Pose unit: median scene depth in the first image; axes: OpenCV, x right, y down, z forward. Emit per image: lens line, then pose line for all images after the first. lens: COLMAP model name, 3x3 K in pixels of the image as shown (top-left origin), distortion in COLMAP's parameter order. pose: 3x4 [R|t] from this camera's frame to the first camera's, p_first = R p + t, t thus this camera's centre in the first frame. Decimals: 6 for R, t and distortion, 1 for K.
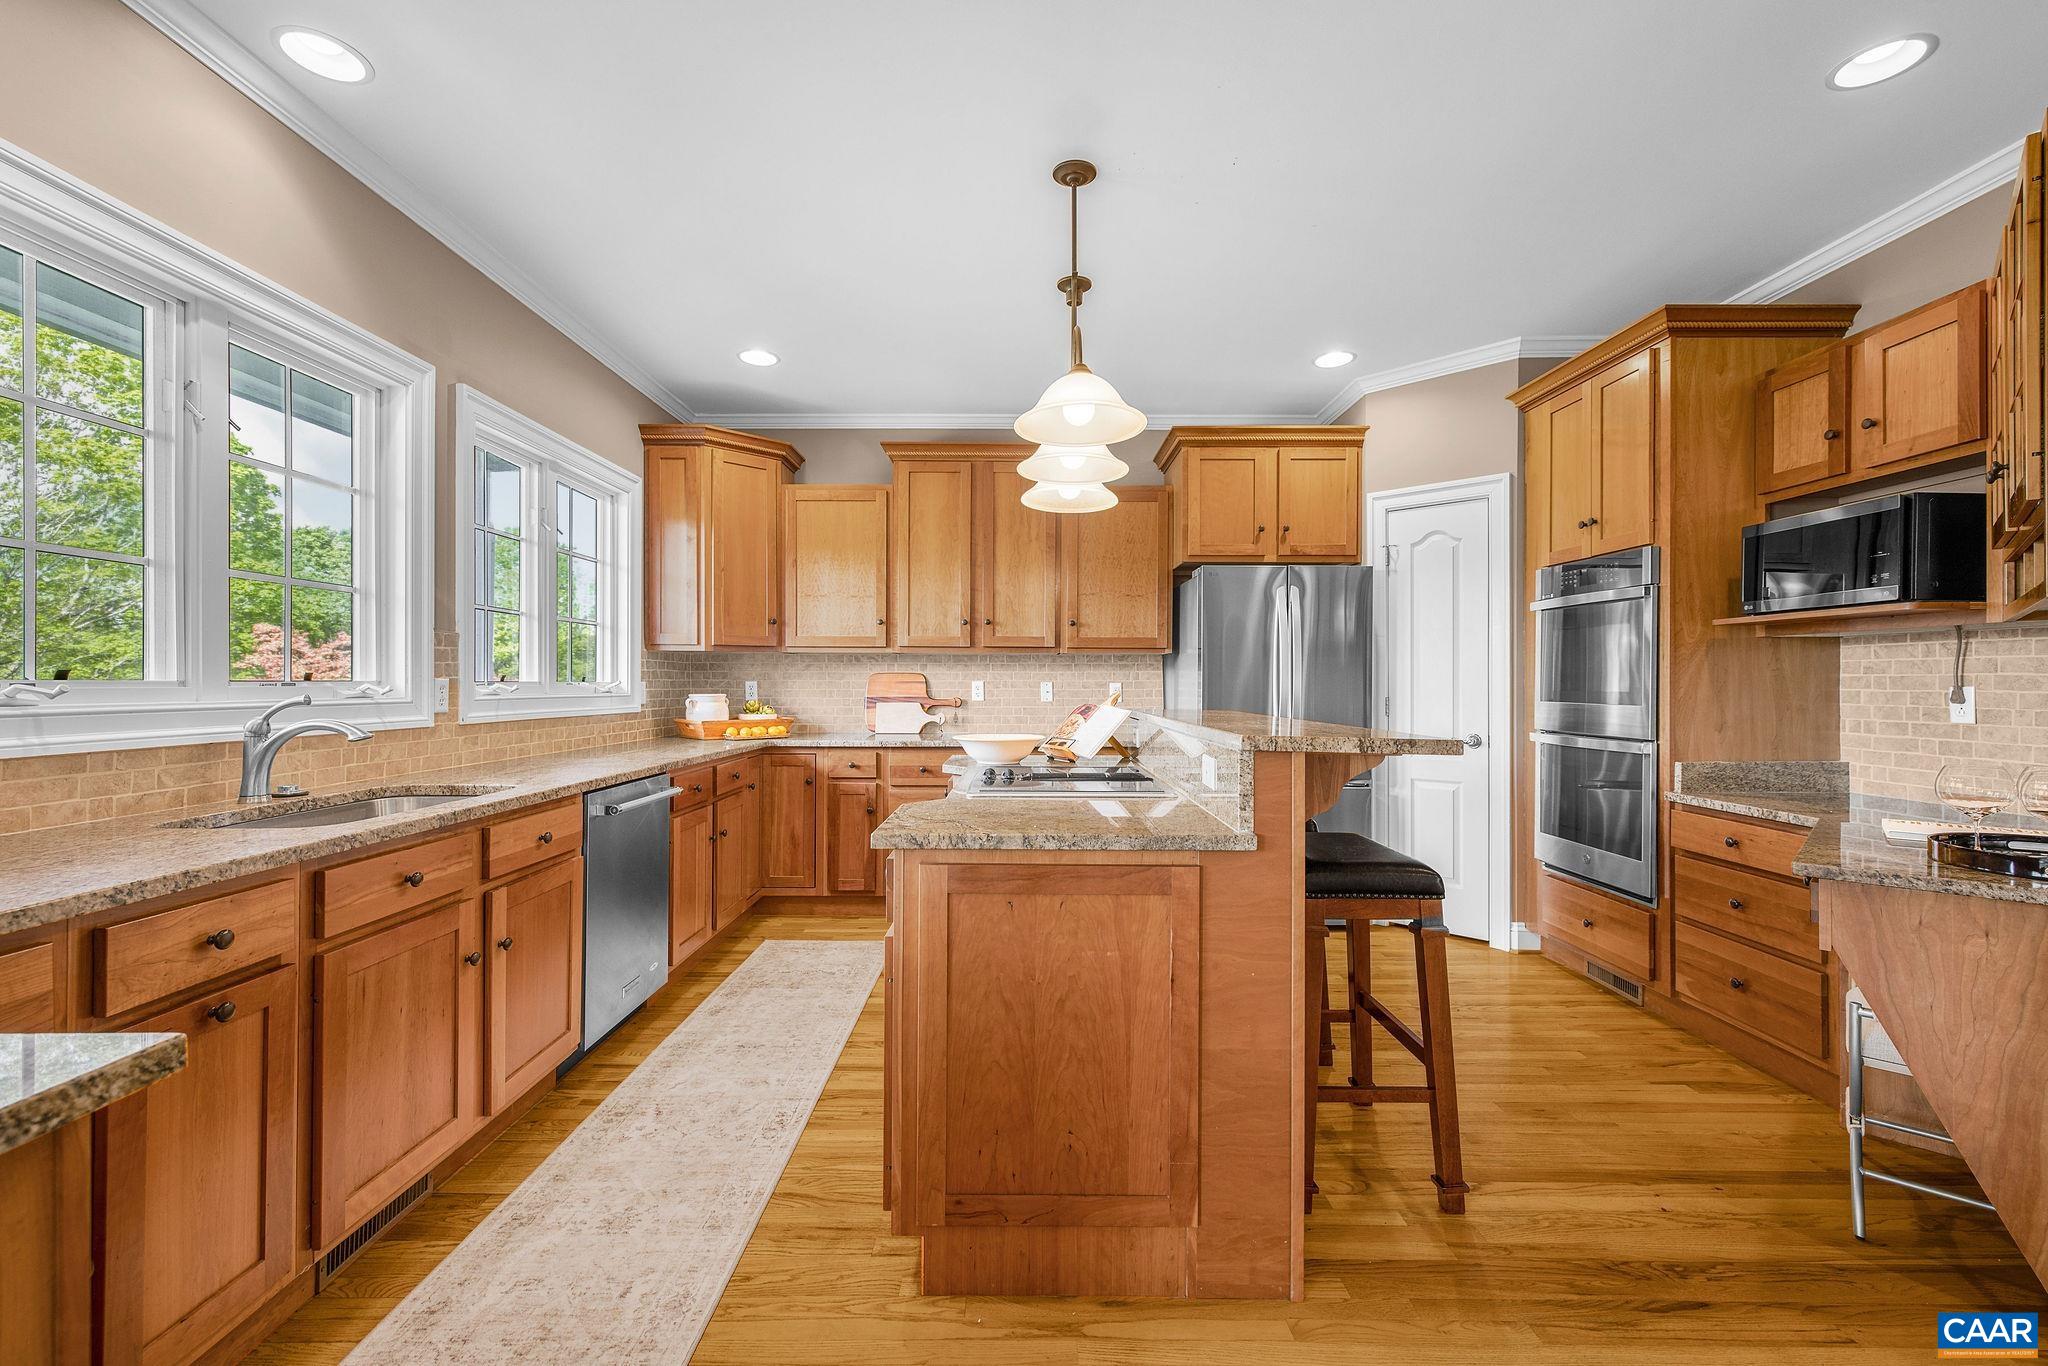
lens RADIAL K [[865.9, 0, 1025.7], [0, 865.9, 680.6], [0, 0, 1]] dist [0.001972, 0.000380]
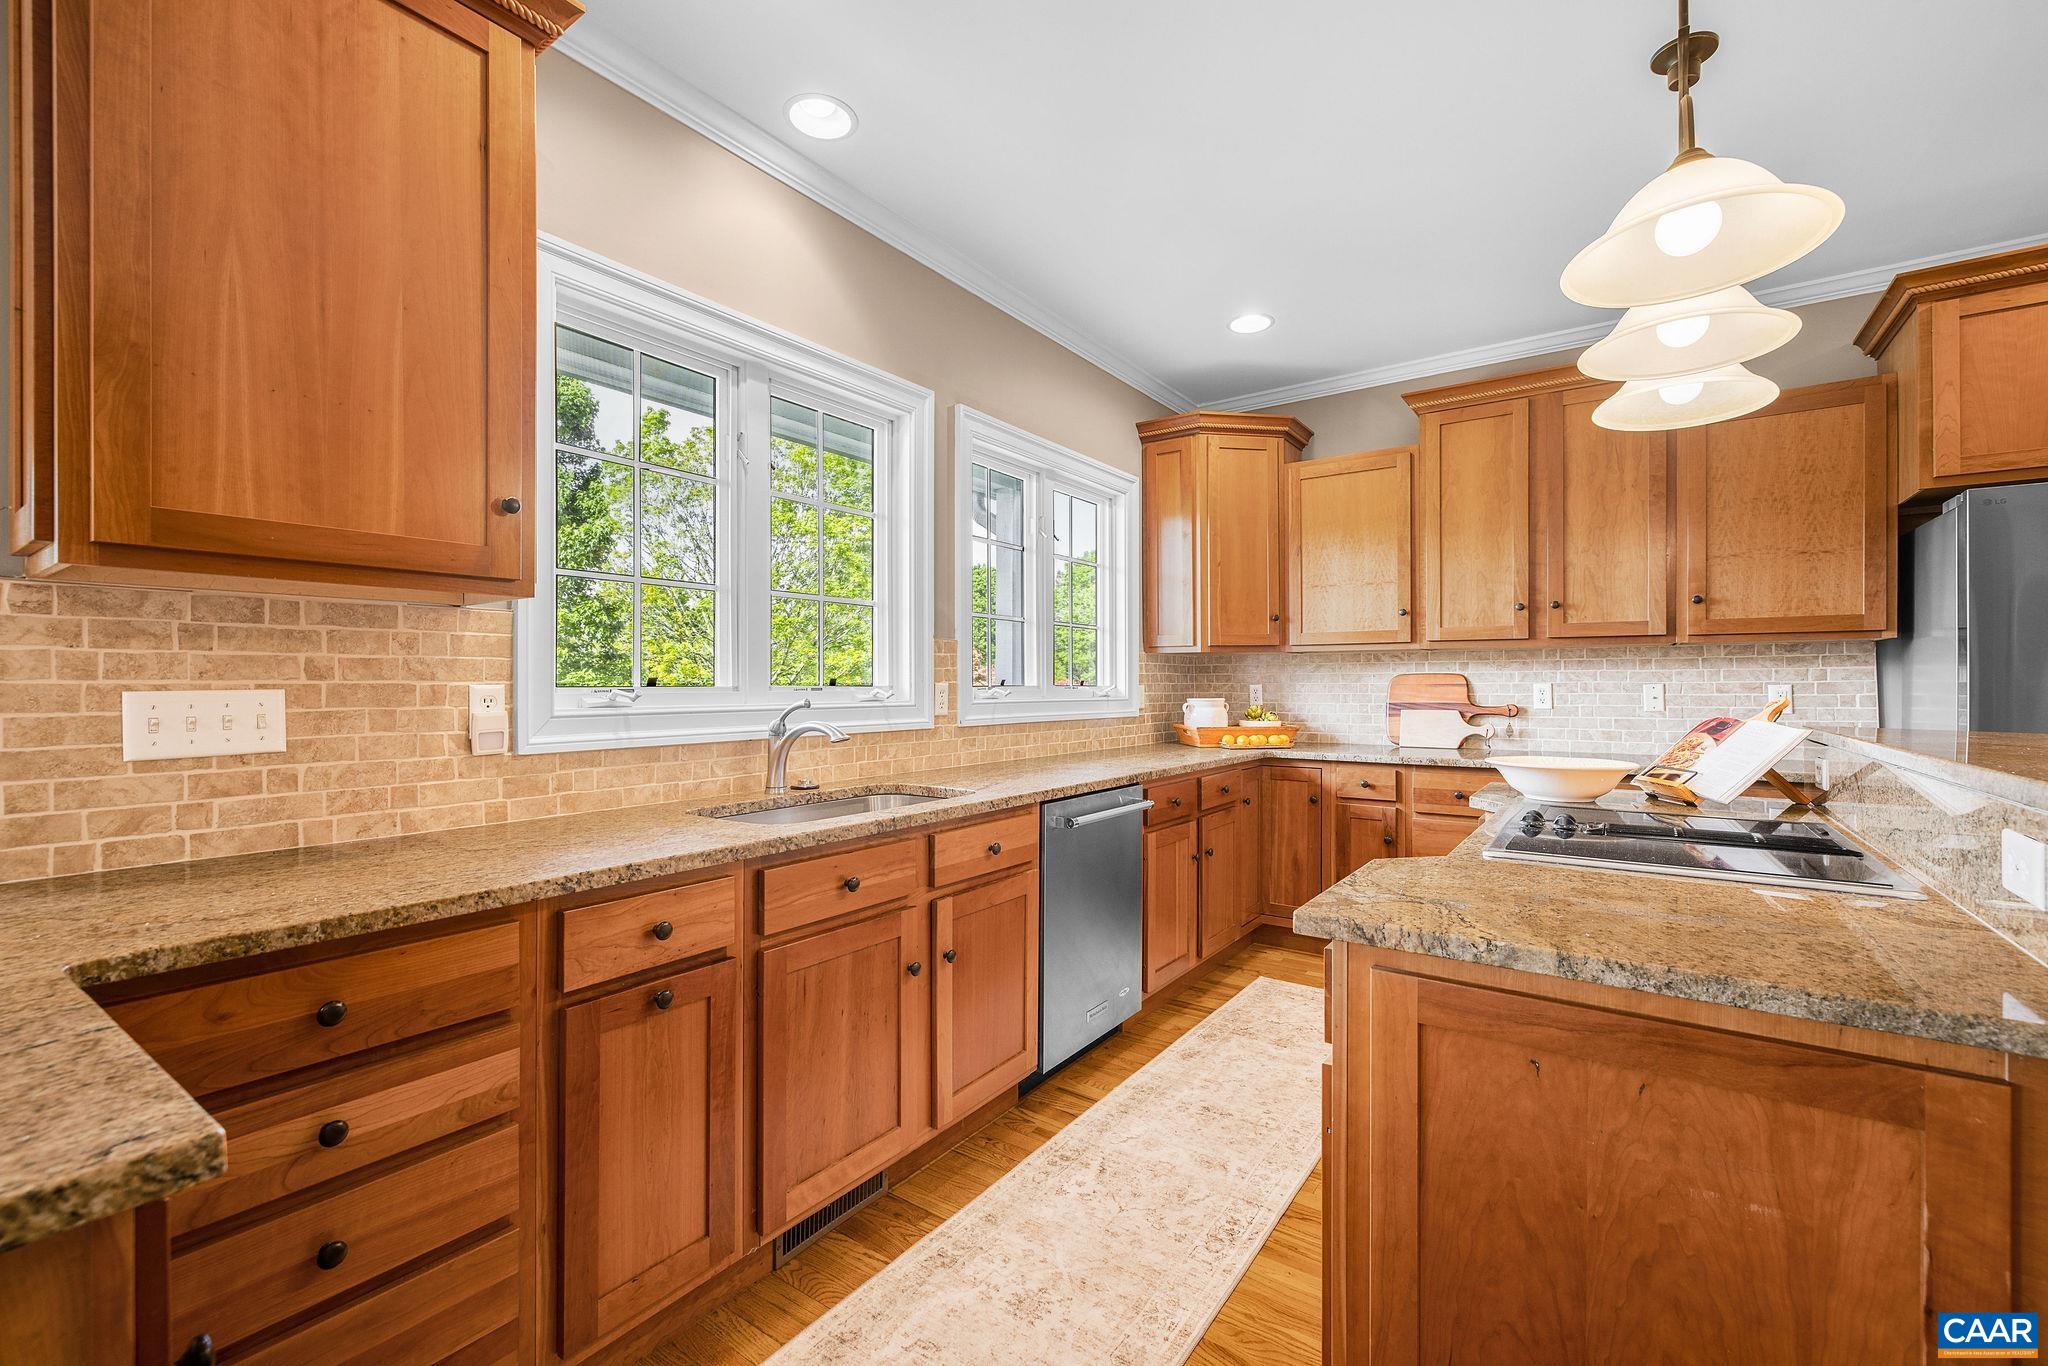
lens RADIAL K [[865.9, 0, 1024.5], [0, 865.9, 681.1], [0, 0, 1]] dist [0.001972, 0.000380]
pose [[0.816203, -0.006009, -0.577734, 0.028716], [0.004527, 0.999982, -0.004005, -0.000314], [0.577747, 0.000654, 0.816215, 0.225447]]
